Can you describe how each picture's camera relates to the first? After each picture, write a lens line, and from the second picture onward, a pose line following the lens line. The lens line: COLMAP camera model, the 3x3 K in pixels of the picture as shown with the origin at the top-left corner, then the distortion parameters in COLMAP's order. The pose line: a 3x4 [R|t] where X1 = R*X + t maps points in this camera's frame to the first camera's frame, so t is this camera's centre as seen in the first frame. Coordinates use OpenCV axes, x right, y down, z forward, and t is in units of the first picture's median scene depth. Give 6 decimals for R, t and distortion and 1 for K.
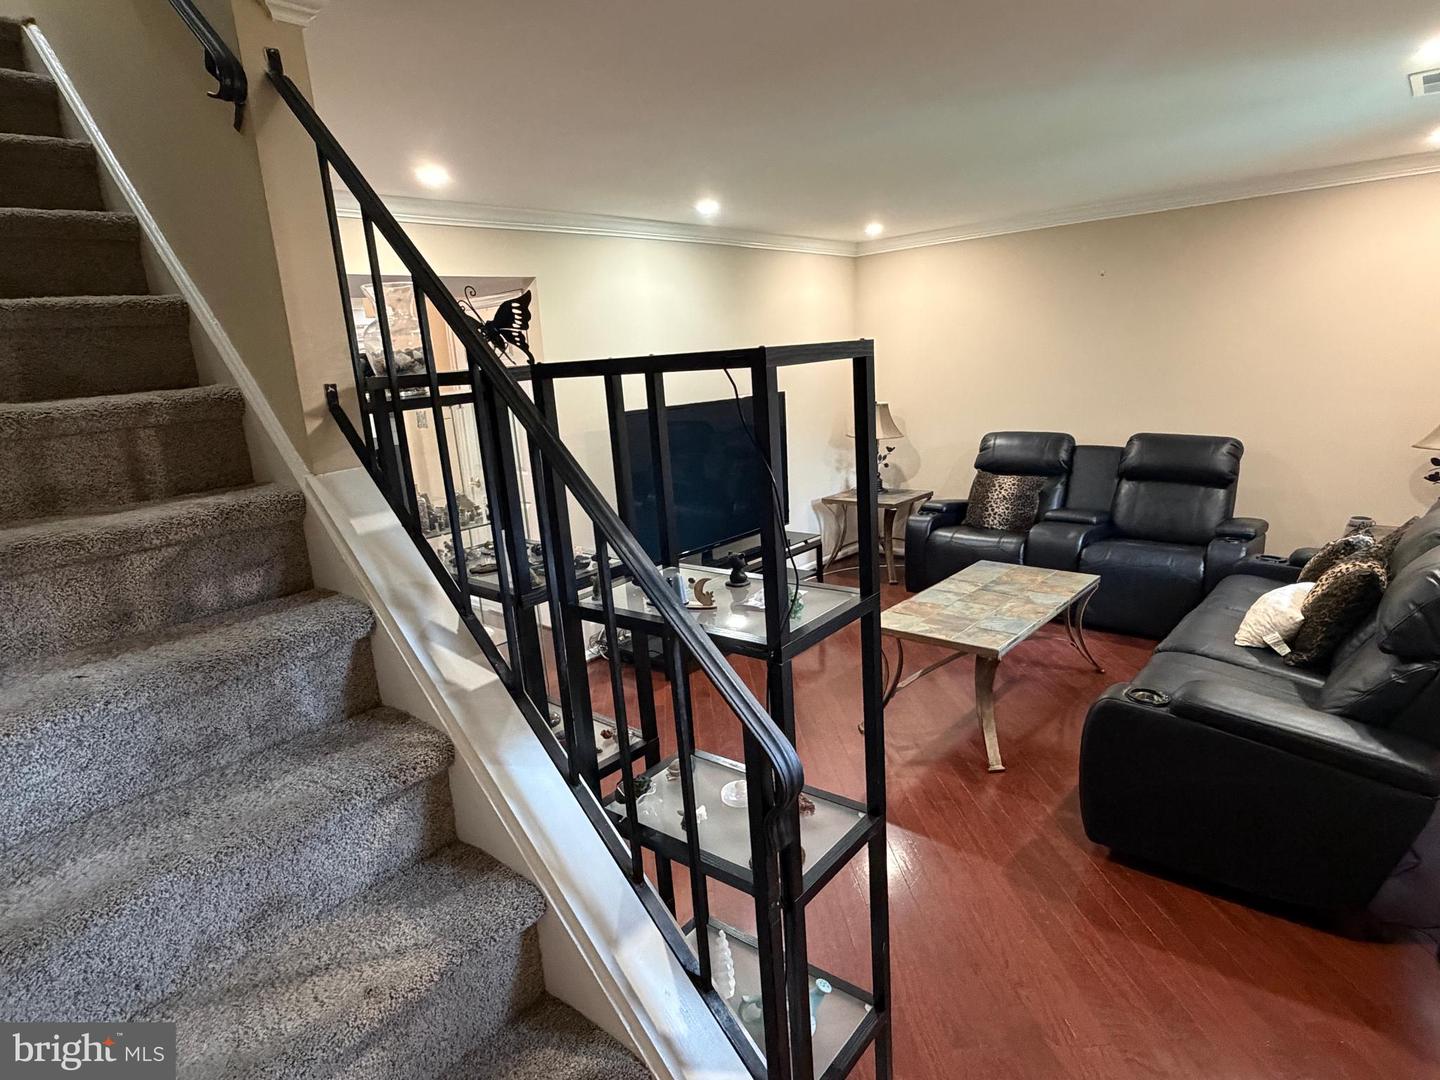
lens RADIAL K [[807.3, 0, 717.0], [0, 807.3, 543.3], [0, 0, 1]] dist [-0.000667, -0.000261]
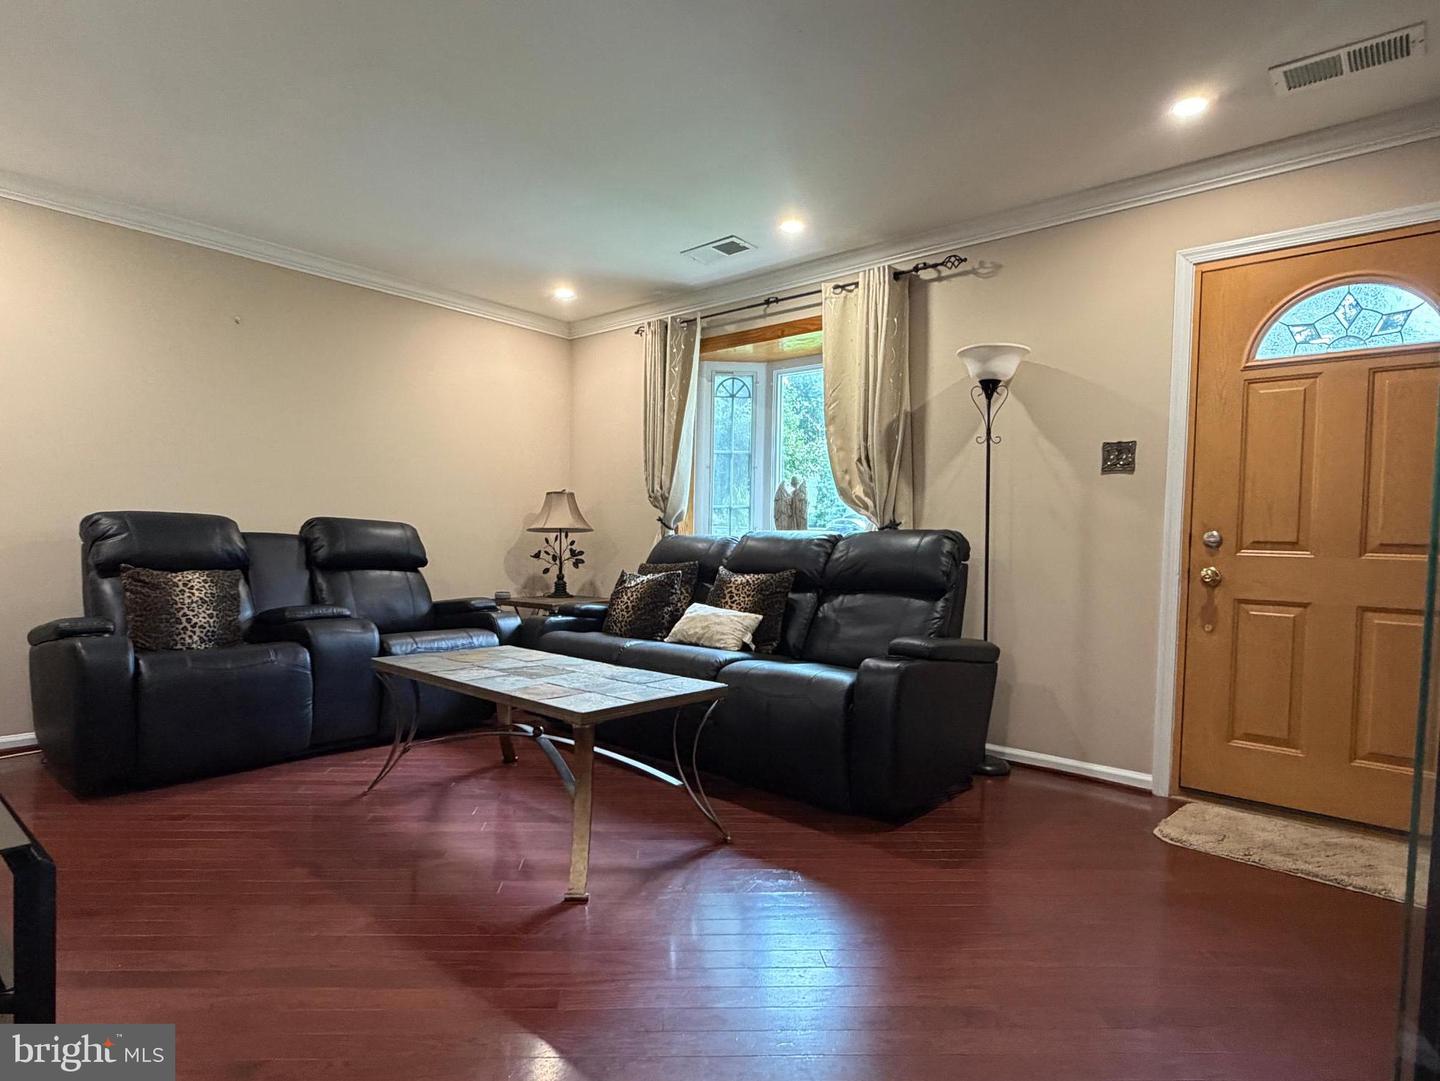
lens RADIAL K [[778.7, 0, 680.7], [0, 778.7, 555.6], [0, 0, 1]] dist [-0.004902, 0.002076]
pose [[0.033212, 0.034534, 0.998852, -0.279468], [0.203594, 0.978214, -0.040590, 0.013578], [-0.978492, 0.204708, 0.025458, 0.610621]]
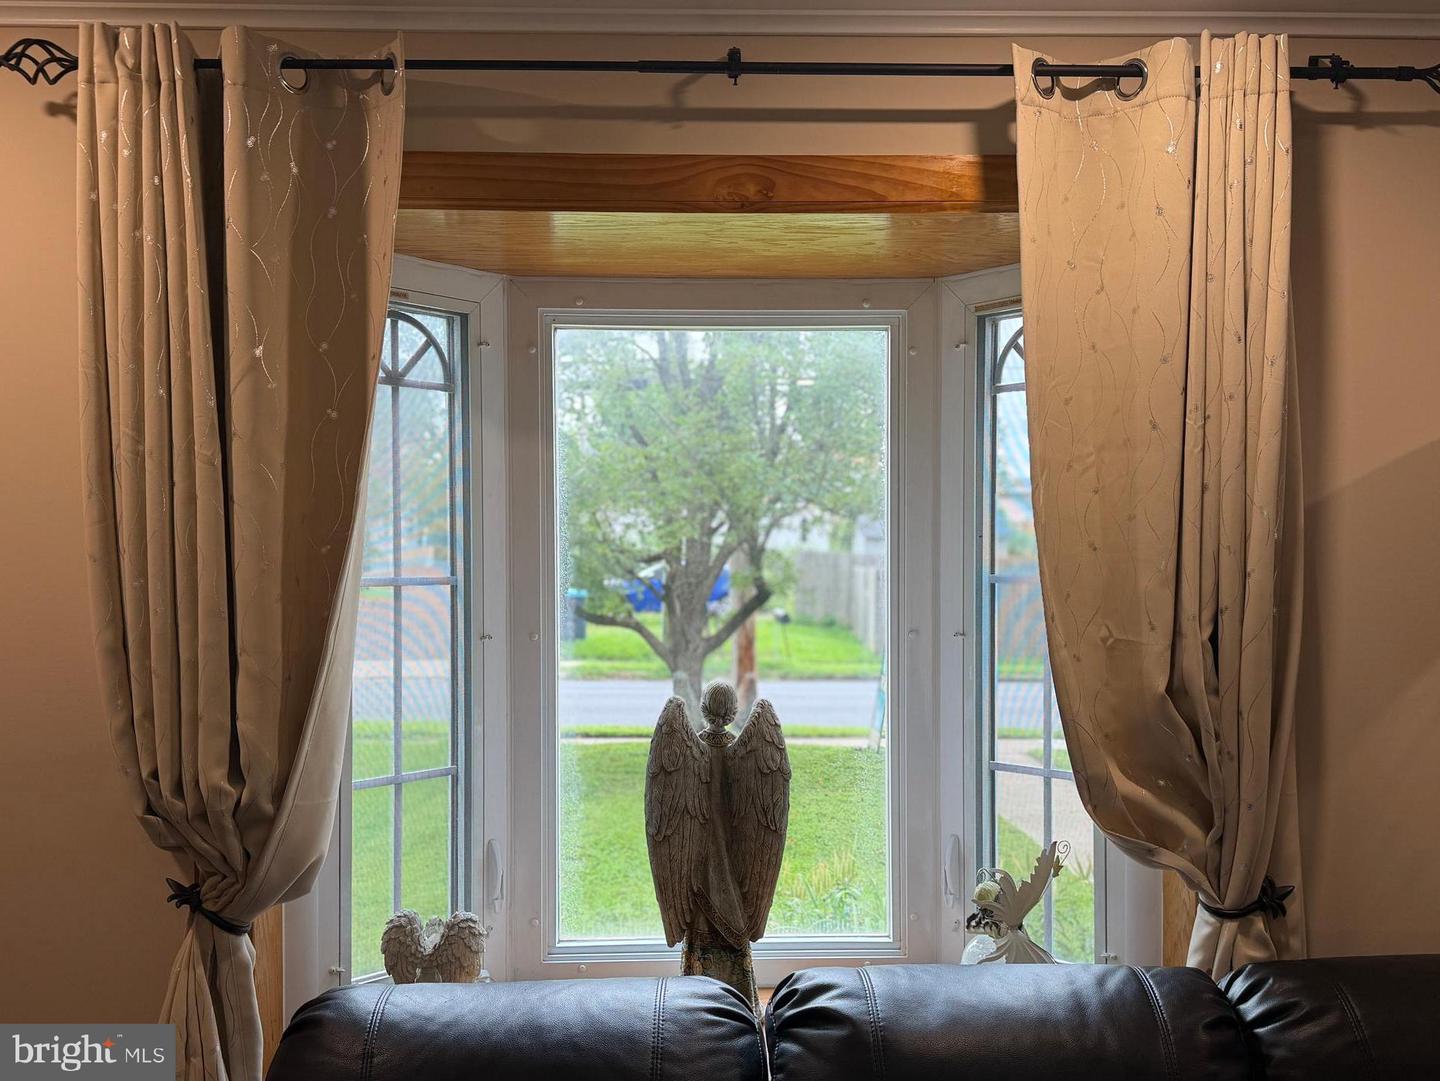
lens RADIAL K [[1328.3, 0, 747.4], [0, 1328.3, 614.2], [0, 0, 1]] dist [0.017770, 0.000000]
pose [[-0.686446, 0.041587, 0.725991, 0.282603], [0.212551, 0.966238, 0.145624, -0.172472], [-0.695424, 0.254273, -0.672110, 0.774122]]
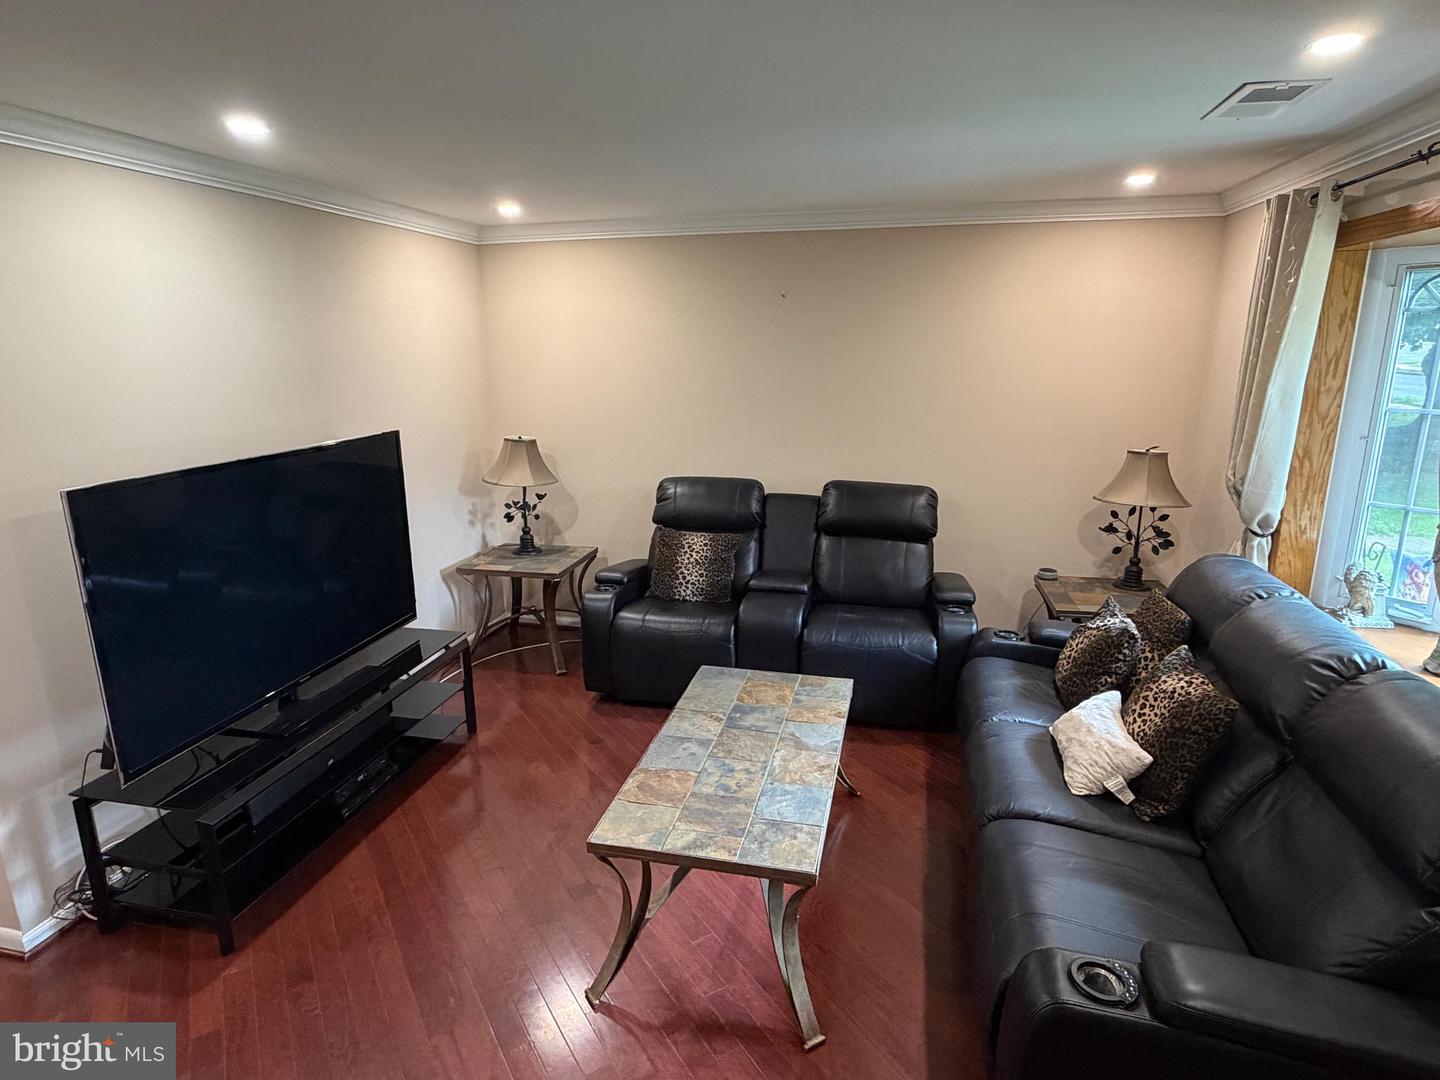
lens RADIAL K [[807.3, 0, 720.1], [0, 807.3, 542.3], [0, 0, 1]] dist [-0.000667, -0.000261]
pose [[0.879933, -0.062661, 0.470947, -0.004047], [0.063099, 0.997896, 0.014877, -0.089829], [-0.470889, 0.016626, 0.882036, 0.282624]]
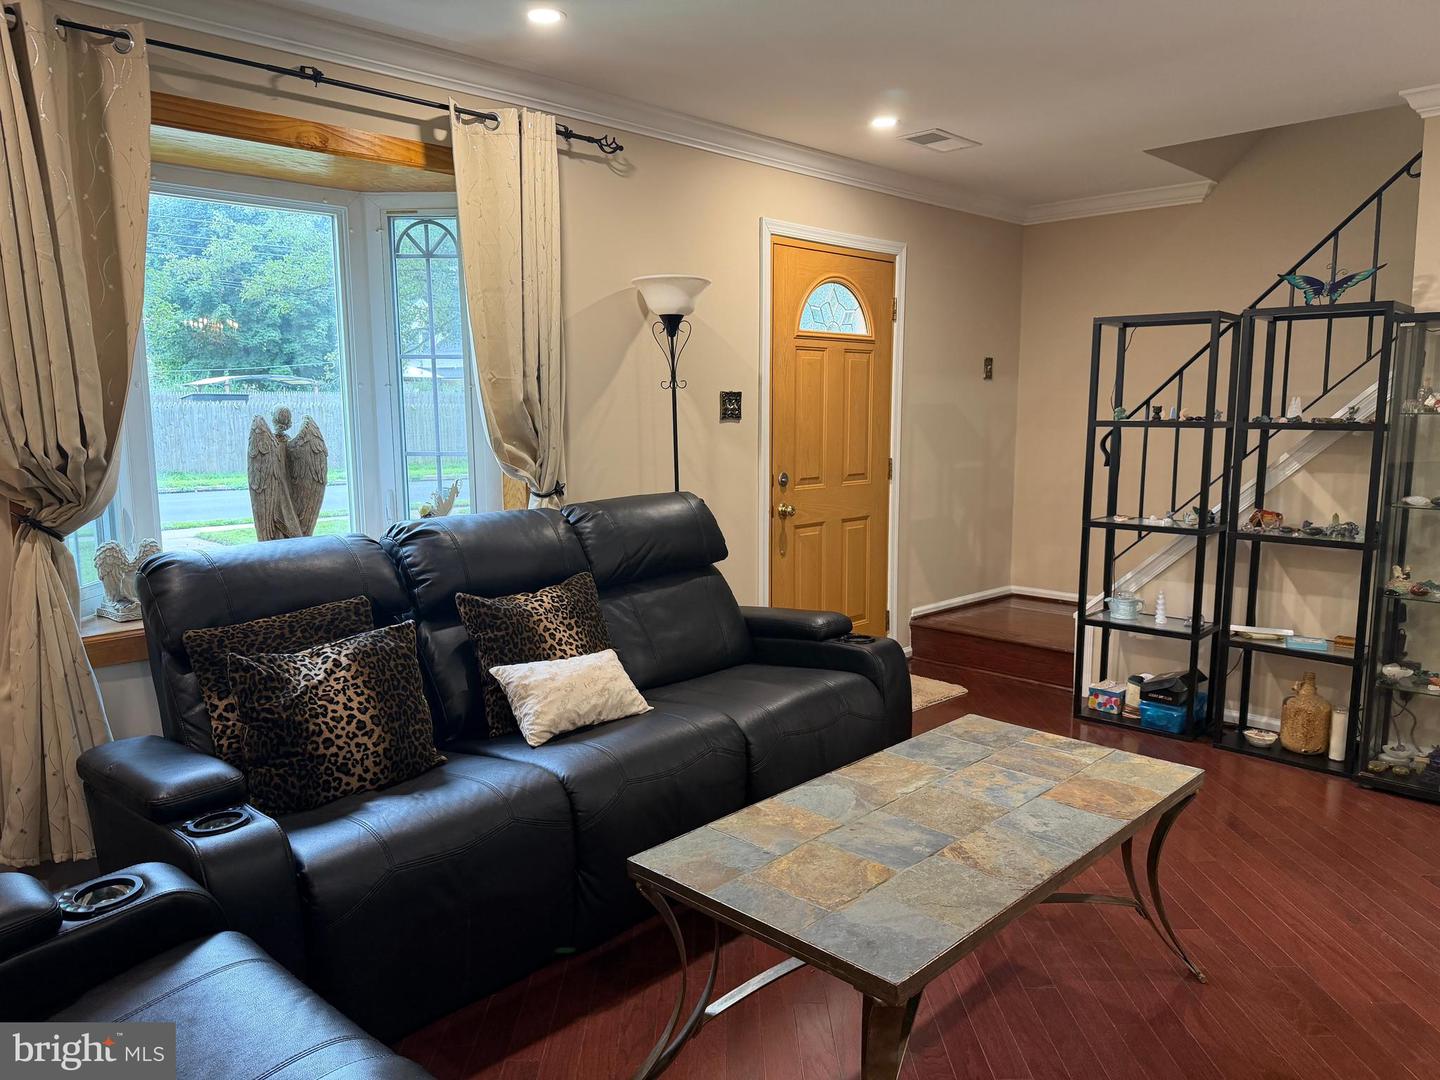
lens RADIAL K [[1016.5, 0, 696.6], [0, 1016.5, 558.8], [0, 0, 1]] dist [0.035419, -0.040313]
pose [[-0.994508, 0.056966, 0.087801, 0.307476], [0.085455, 0.926317, 0.366926, -0.211004], [-0.060429, 0.372414, -0.926097, 1.097928]]
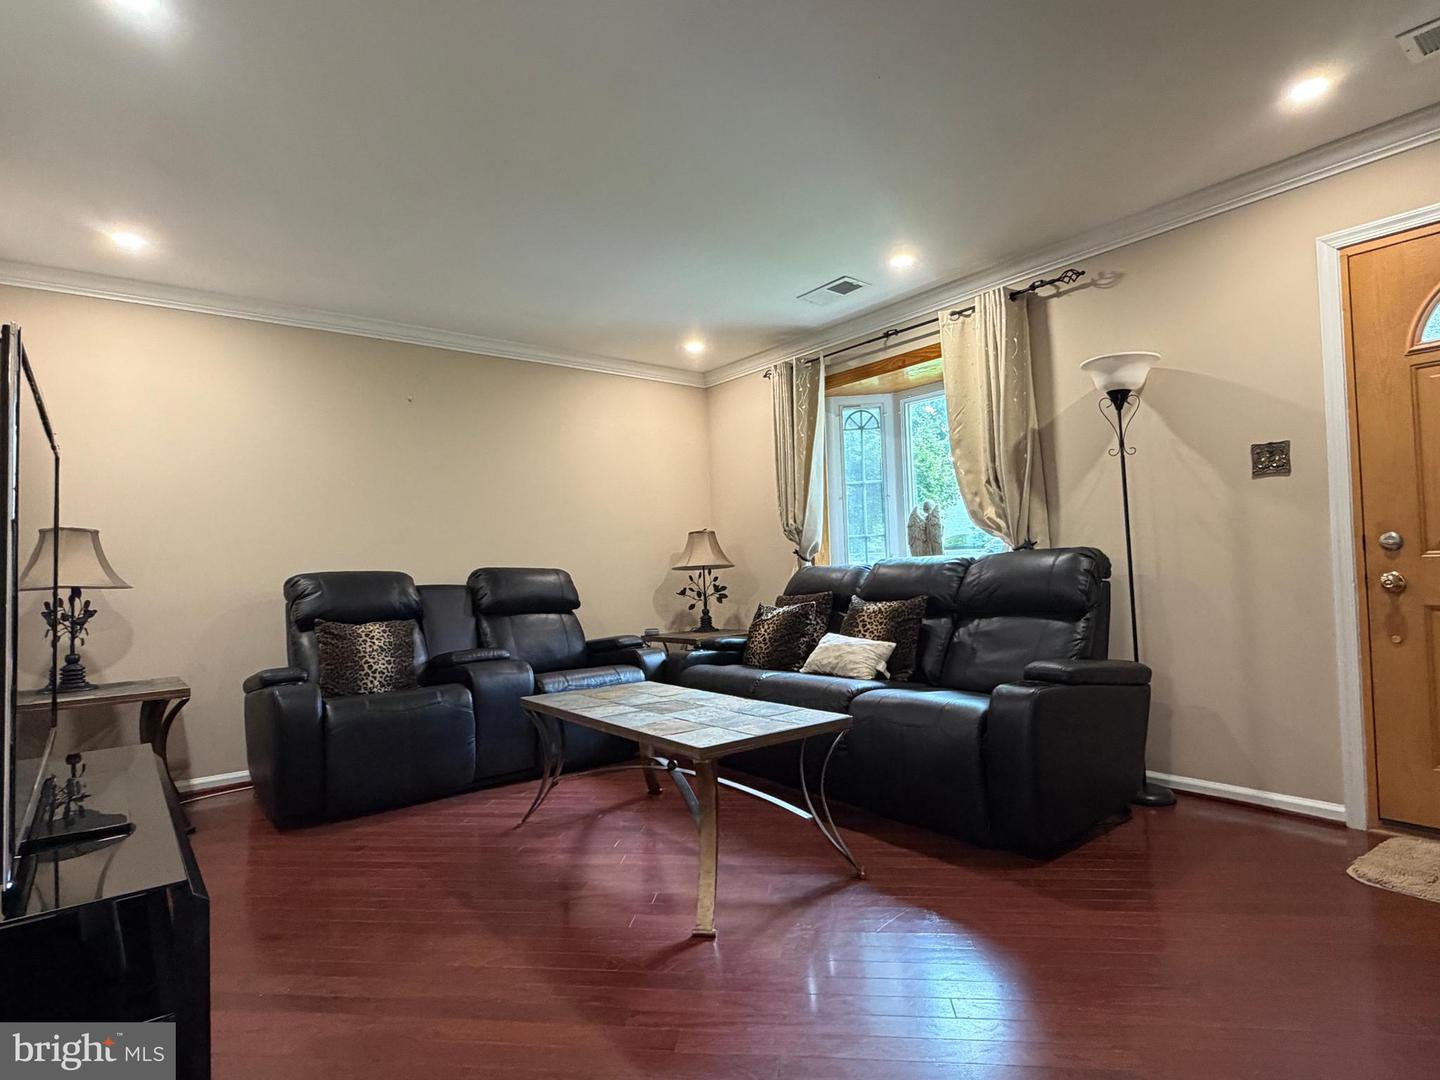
lens RADIAL K [[745.7, 0, 718.1], [0, 745.7, 541.3], [0, 0, 1]] dist [-0.000690, -0.000703]
pose [[0.196023, 0.088219, 0.976623, -0.270128], [0.242665, 0.960604, -0.135478, 0.016960], [-0.950099, 0.263549, 0.166893, 0.583926]]
